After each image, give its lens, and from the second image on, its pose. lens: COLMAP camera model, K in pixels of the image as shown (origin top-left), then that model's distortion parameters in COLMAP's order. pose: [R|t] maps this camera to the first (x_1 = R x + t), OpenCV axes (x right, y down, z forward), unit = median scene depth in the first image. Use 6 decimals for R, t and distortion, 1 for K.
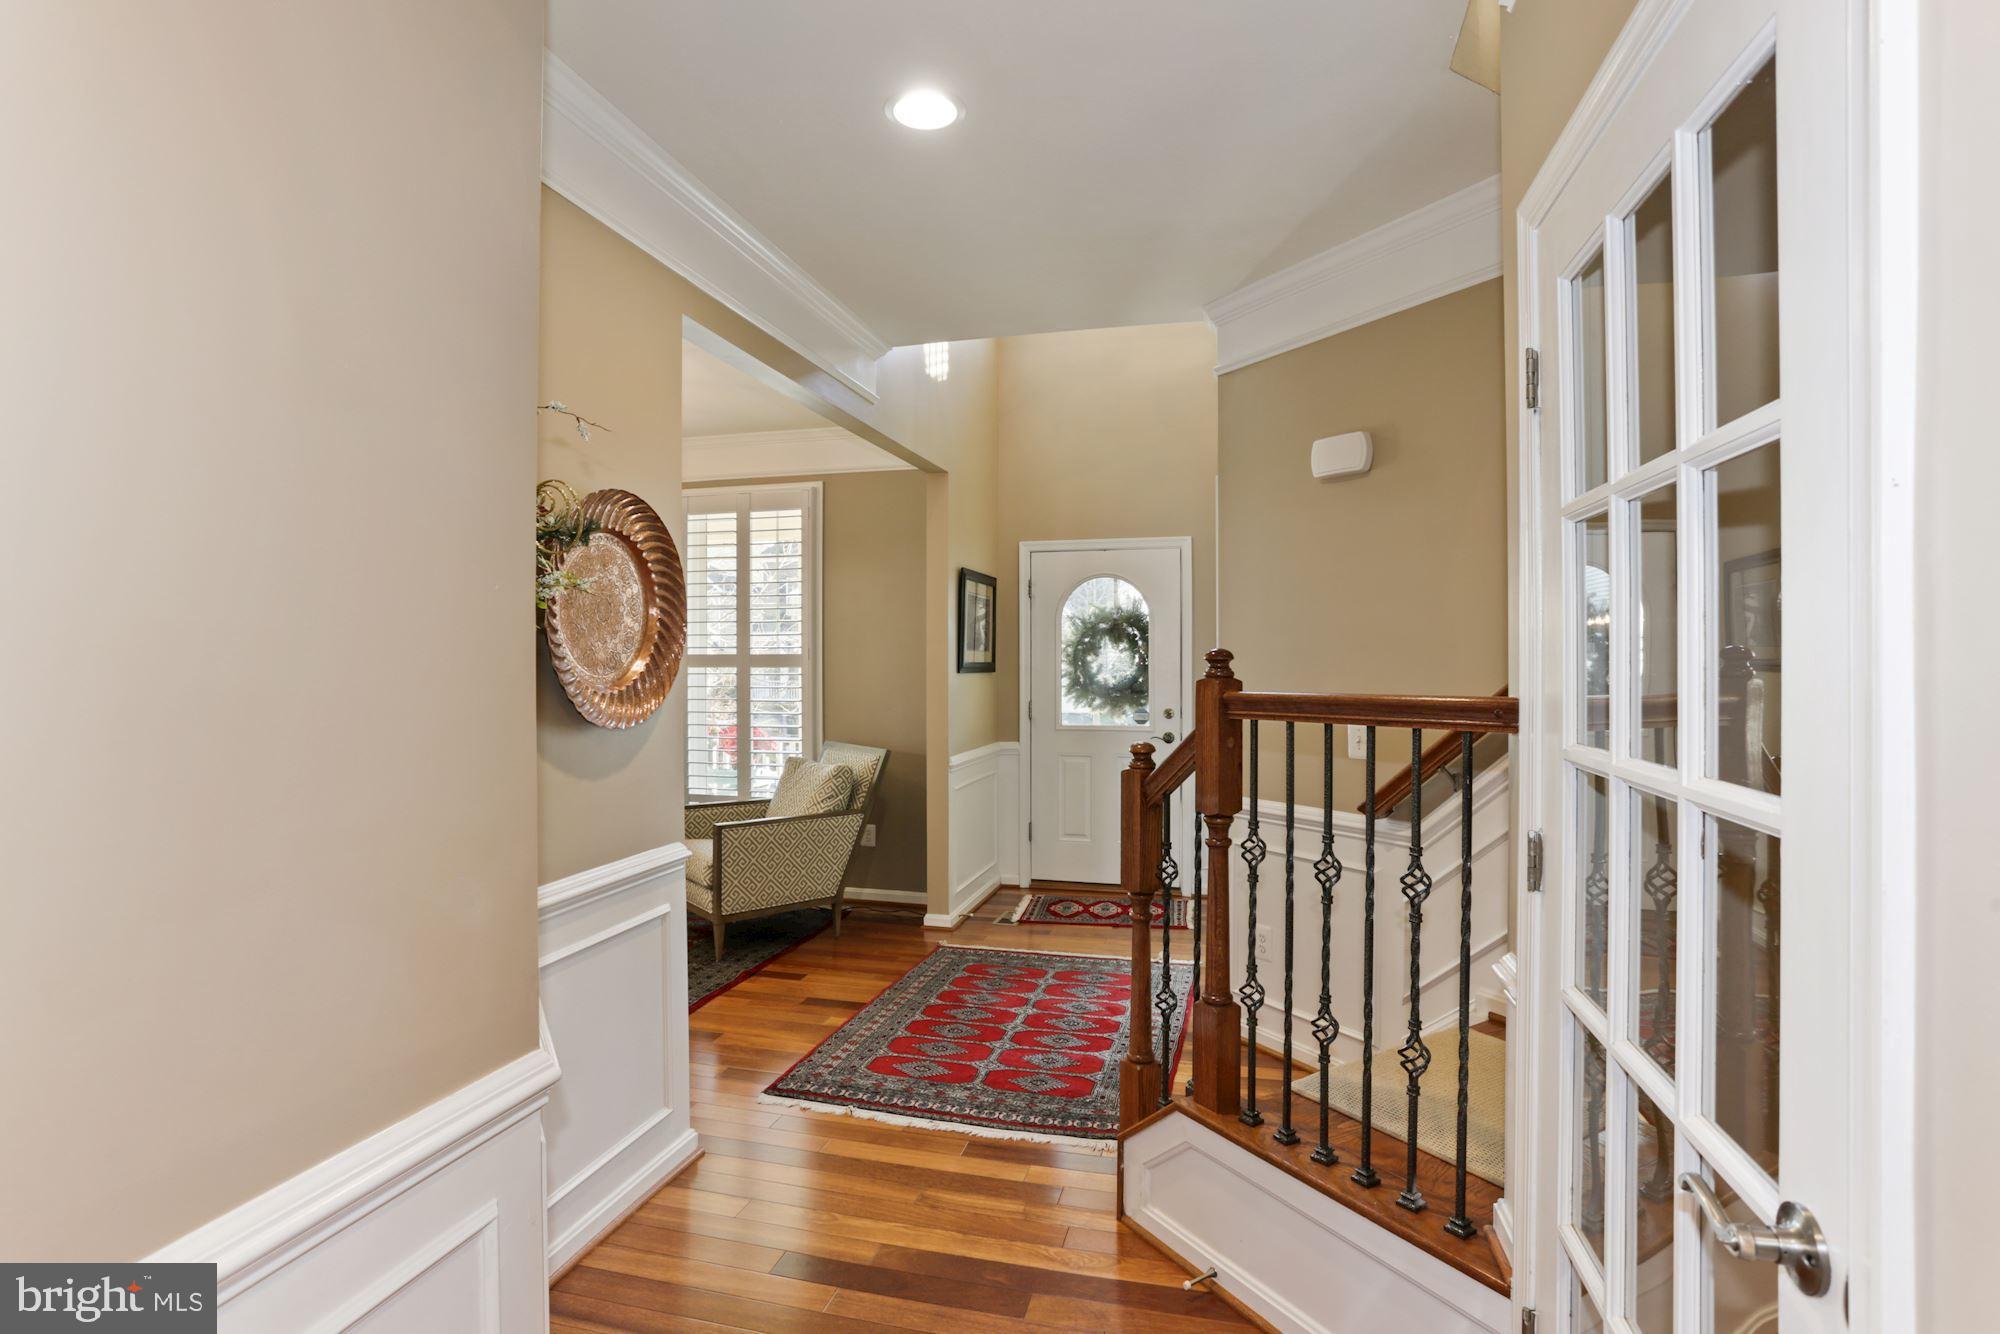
lens RADIAL K [[1010.1, 0, 989.2], [0, 1010.1, 672.3], [0, 0, 1]] dist [-0.054640, 0.062818]
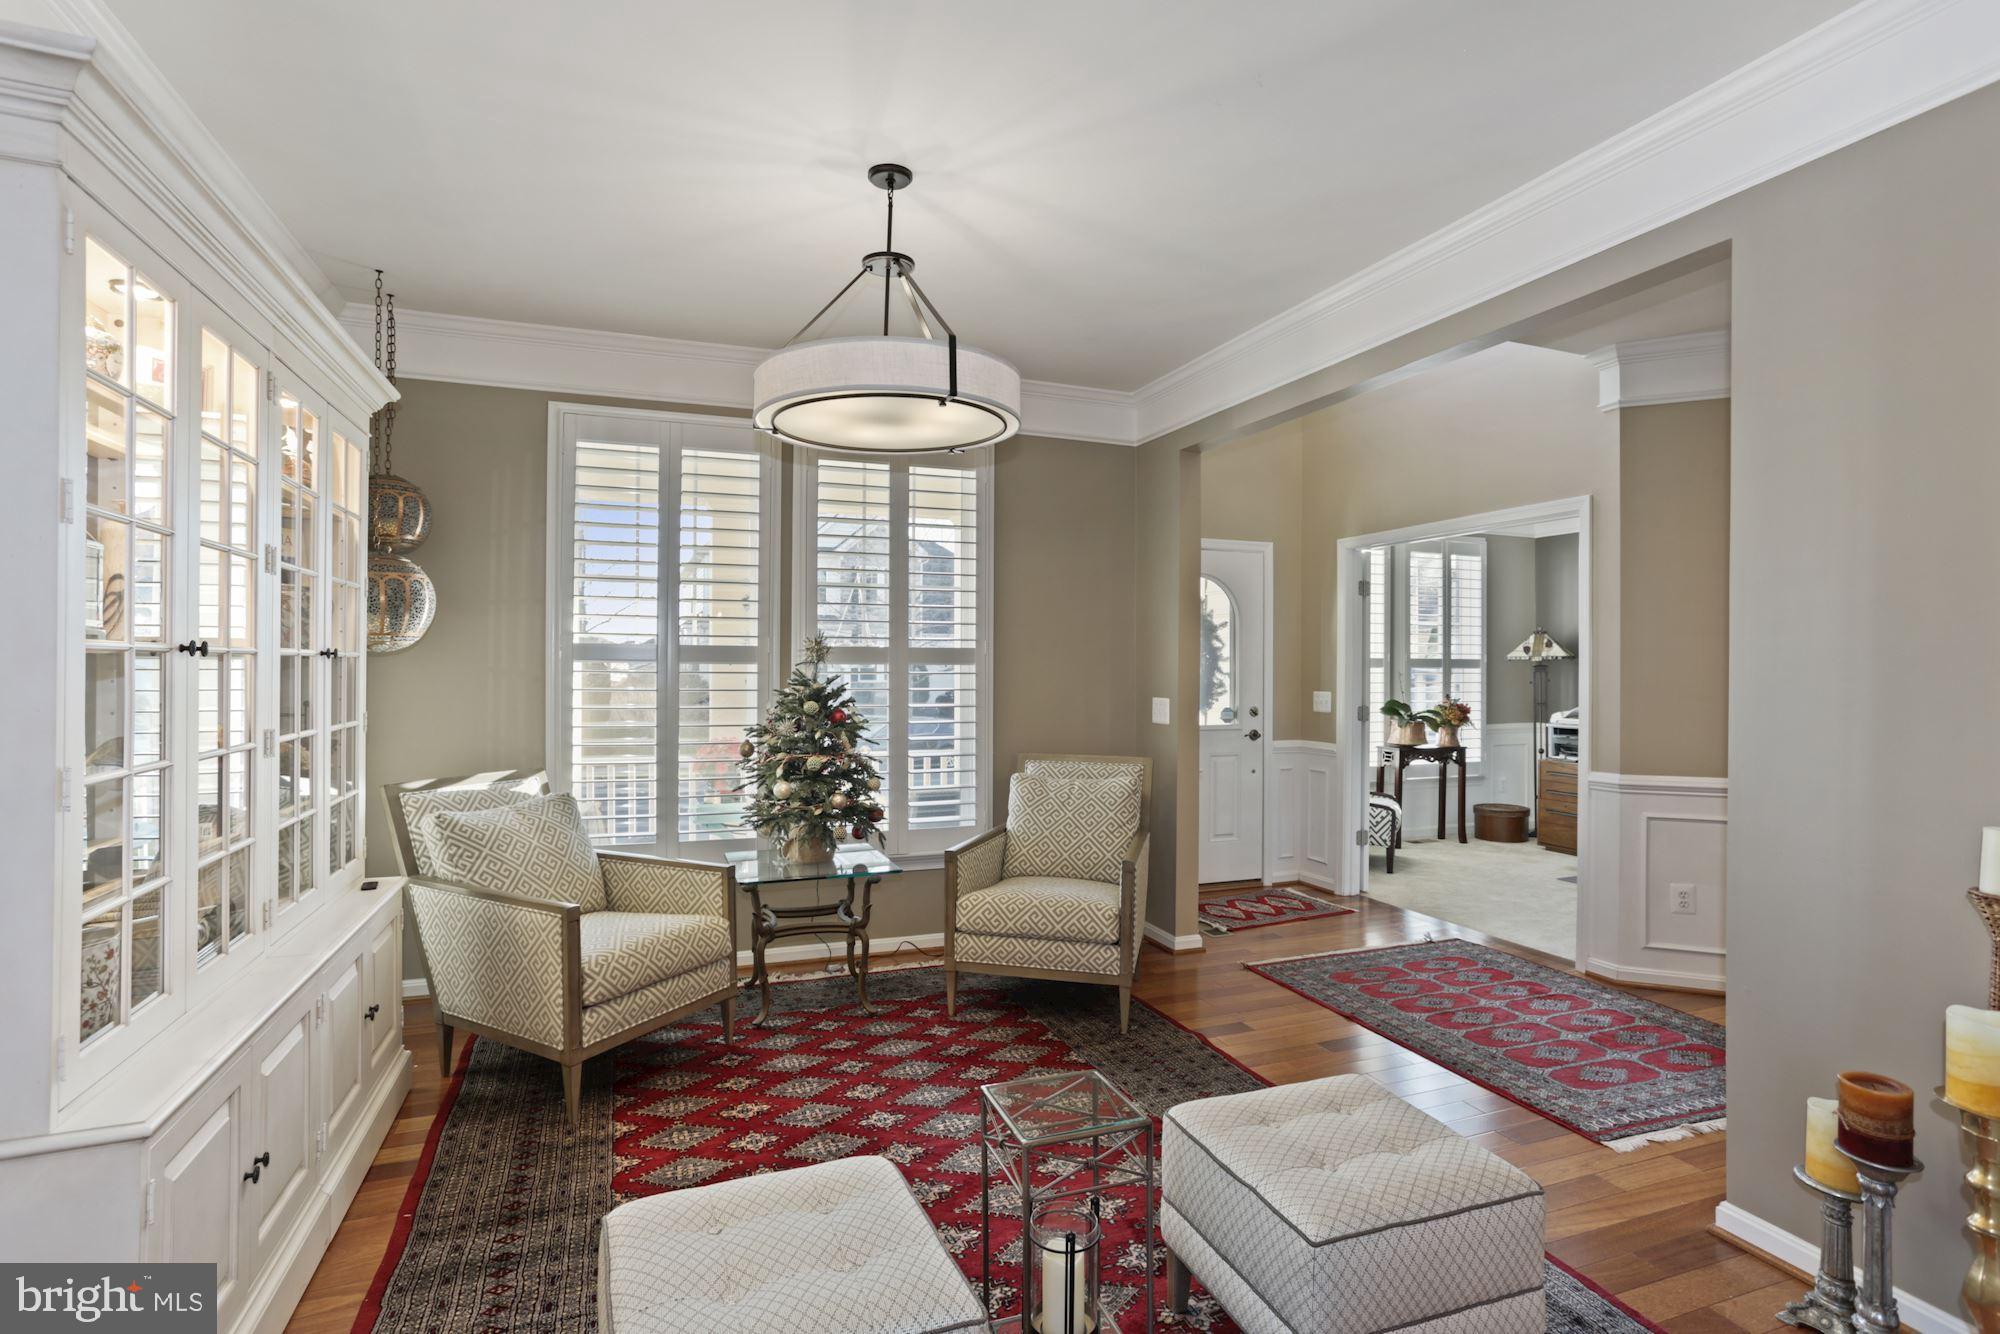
lens RADIAL K [[1010.1, 0, 989.2], [0, 1010.1, 672.3], [0, 0, 1]] dist [-0.054640, 0.062818]
pose [[0.795563, 0.001207, 0.605869, -0.765181], [-0.002728, 0.999995, 0.001589, -0.000316], [-0.605865, -0.002916, 0.795562, 0.391219]]
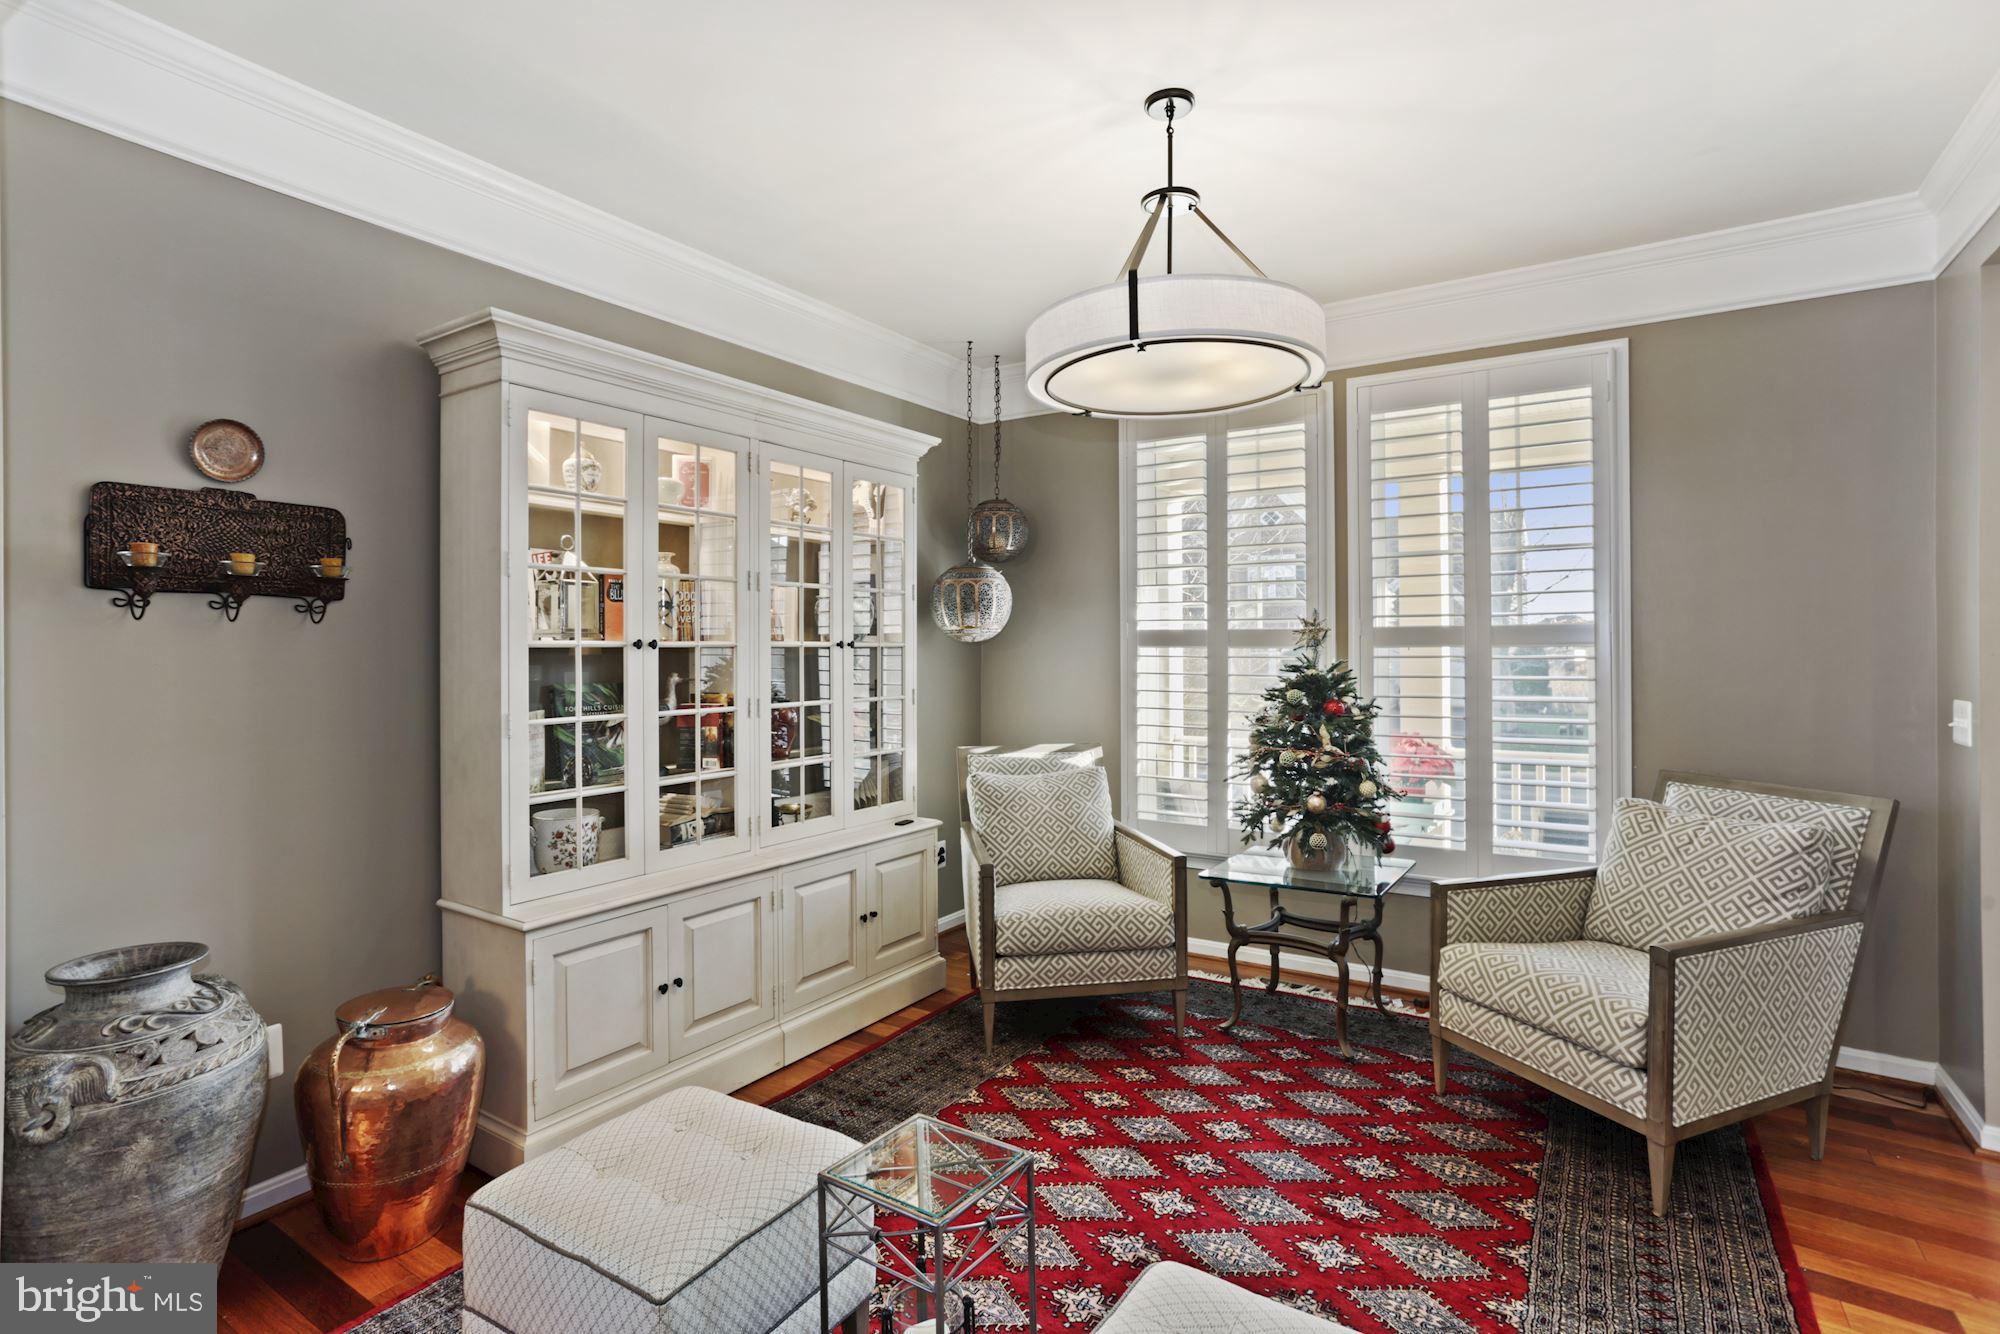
lens RADIAL K [[983.5, 0, 974.6], [0, 983.5, 655.4], [0, 0, 1]] dist [-0.049653, 0.028462]
pose [[0.952223, -0.001234, -0.305402, -0.414057], [0.001994, 0.999996, 0.002175, -0.001877], [0.305398, -0.002680, 0.952221, 0.380764]]
